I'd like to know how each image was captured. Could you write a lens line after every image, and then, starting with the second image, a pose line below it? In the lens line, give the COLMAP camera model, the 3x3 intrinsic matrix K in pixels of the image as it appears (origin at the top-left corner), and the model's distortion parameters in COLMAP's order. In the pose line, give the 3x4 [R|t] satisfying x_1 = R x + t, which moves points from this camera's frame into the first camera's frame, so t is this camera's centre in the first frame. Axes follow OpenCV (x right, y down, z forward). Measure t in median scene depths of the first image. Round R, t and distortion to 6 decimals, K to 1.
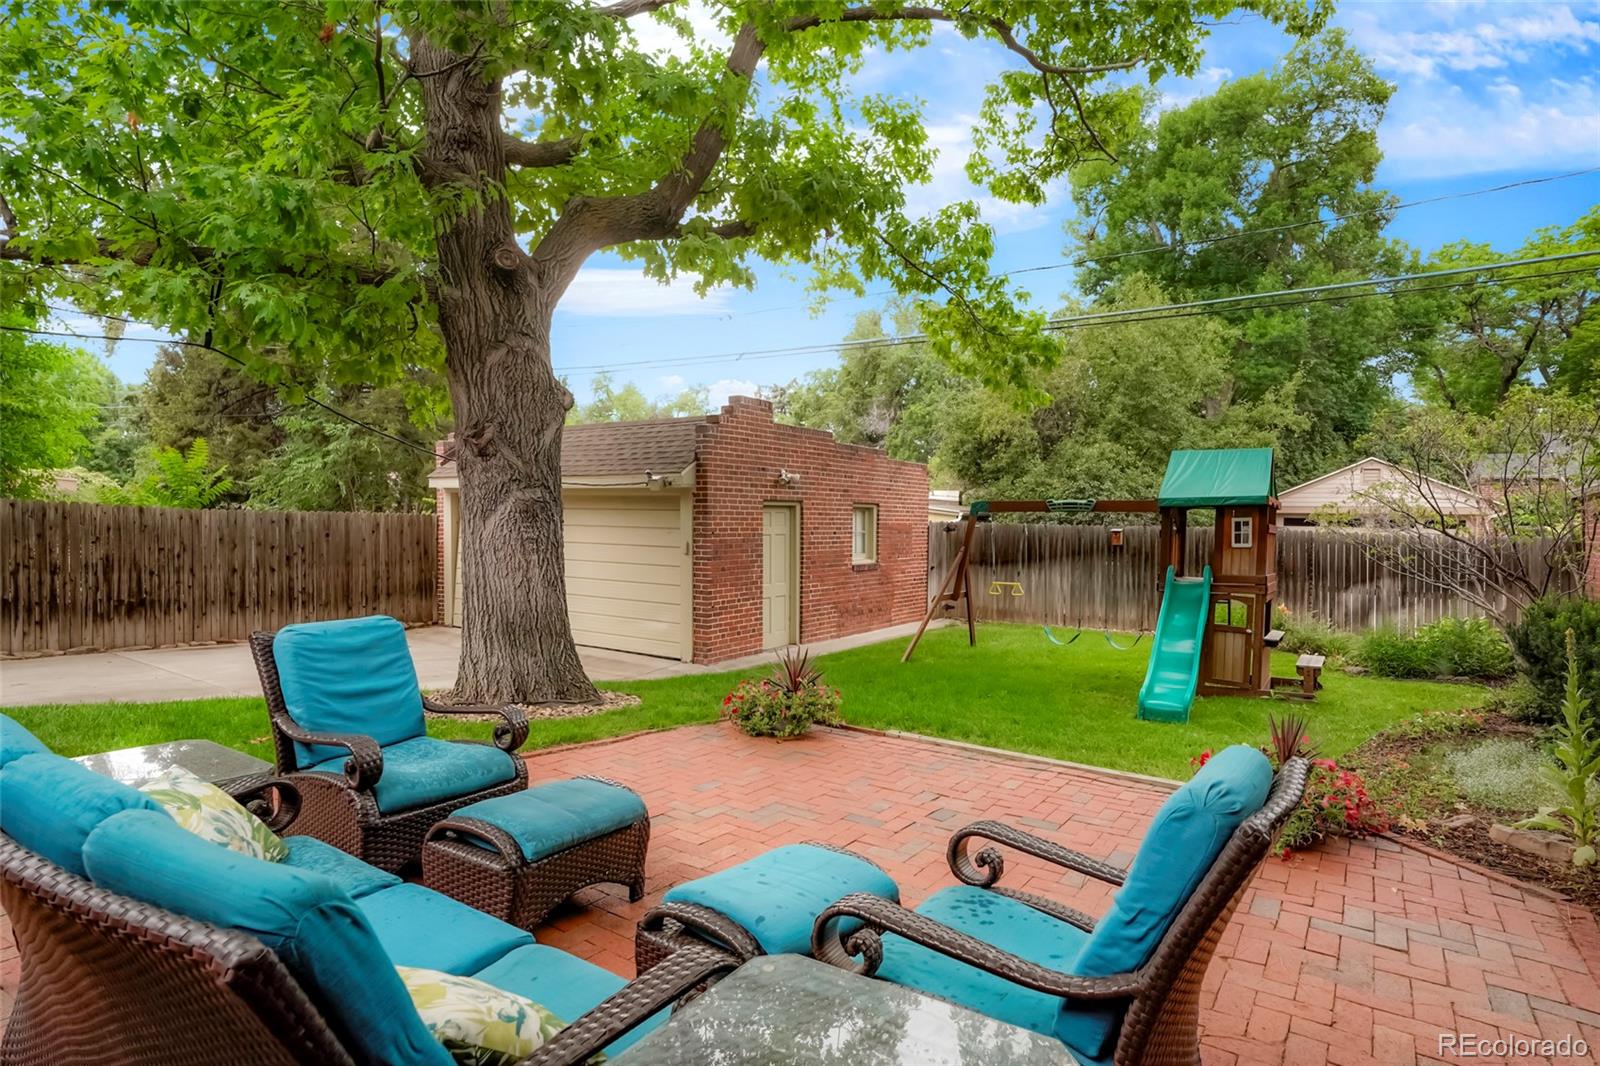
lens RADIAL K [[862.0, 0, 807.6], [0, 862.0, 518.7], [0, 0, 1]] dist [-0.031775, 0.018193]
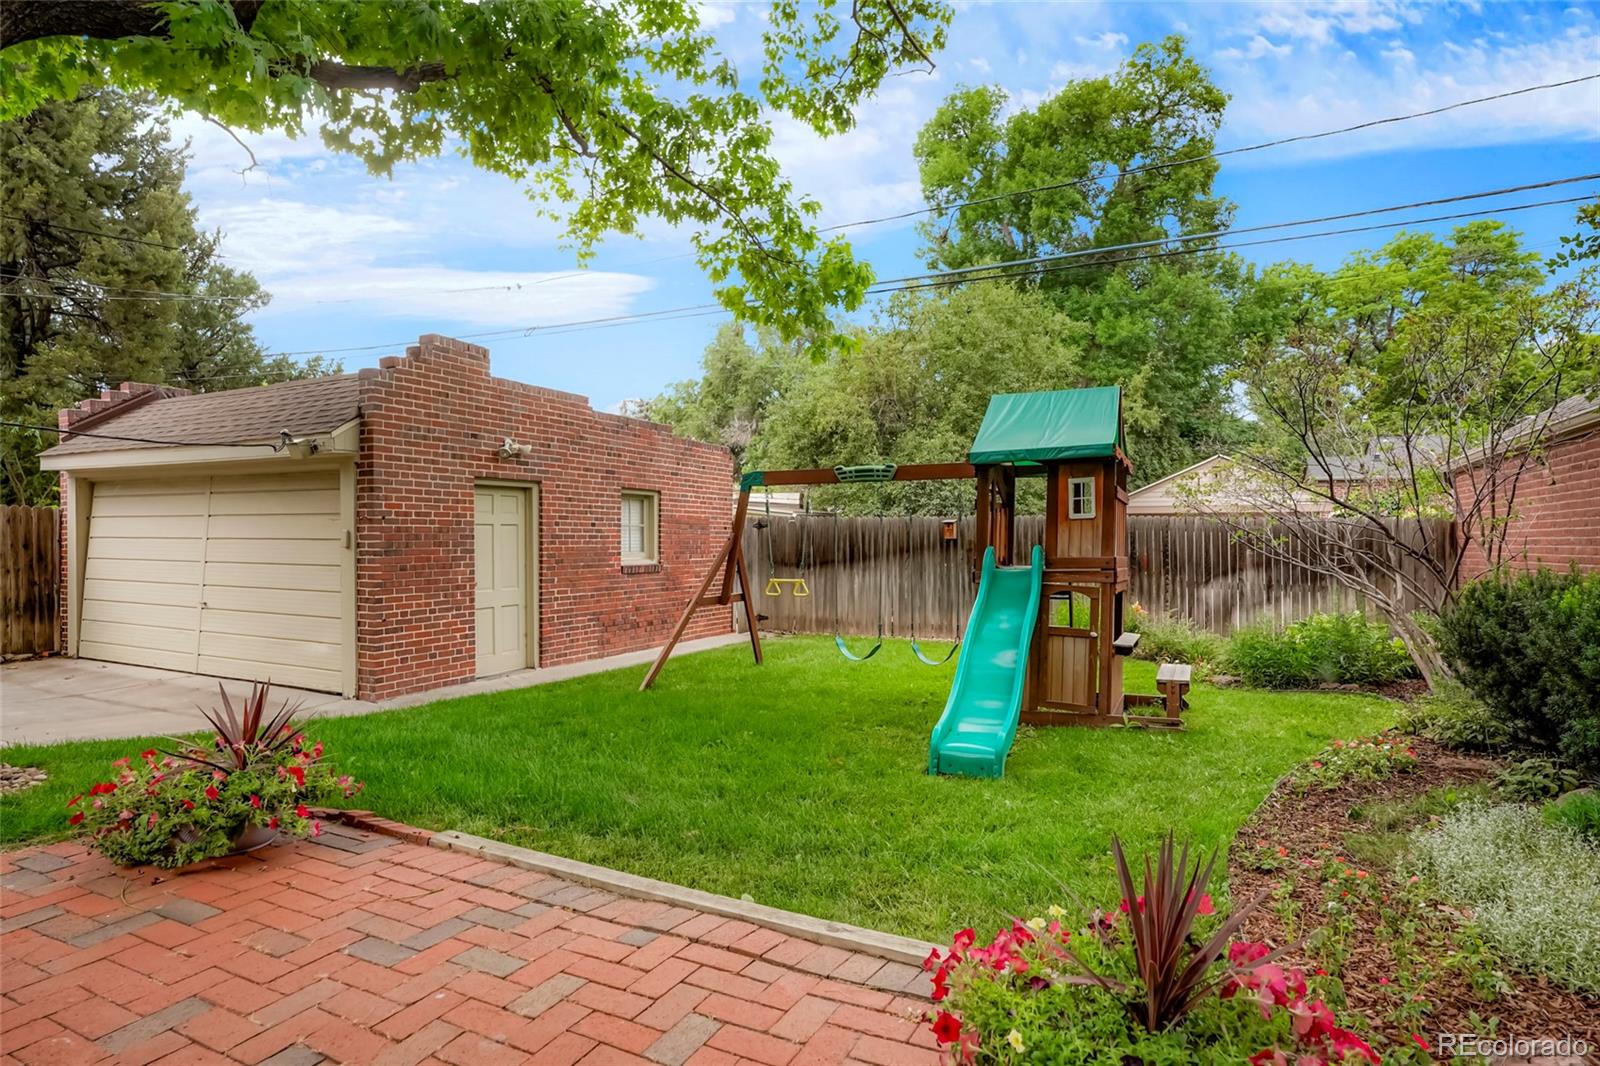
lens RADIAL K [[838.3, 0, 793.3], [0, 838.3, 534.1], [0, 0, 1]] dist [-0.037333, 0.004398]
pose [[0.992840, -0.012864, 0.118756, 0.120303], [0.013581, 0.999894, -0.005229, 0.031279], [-0.118676, 0.006804, 0.992910, 0.218918]]
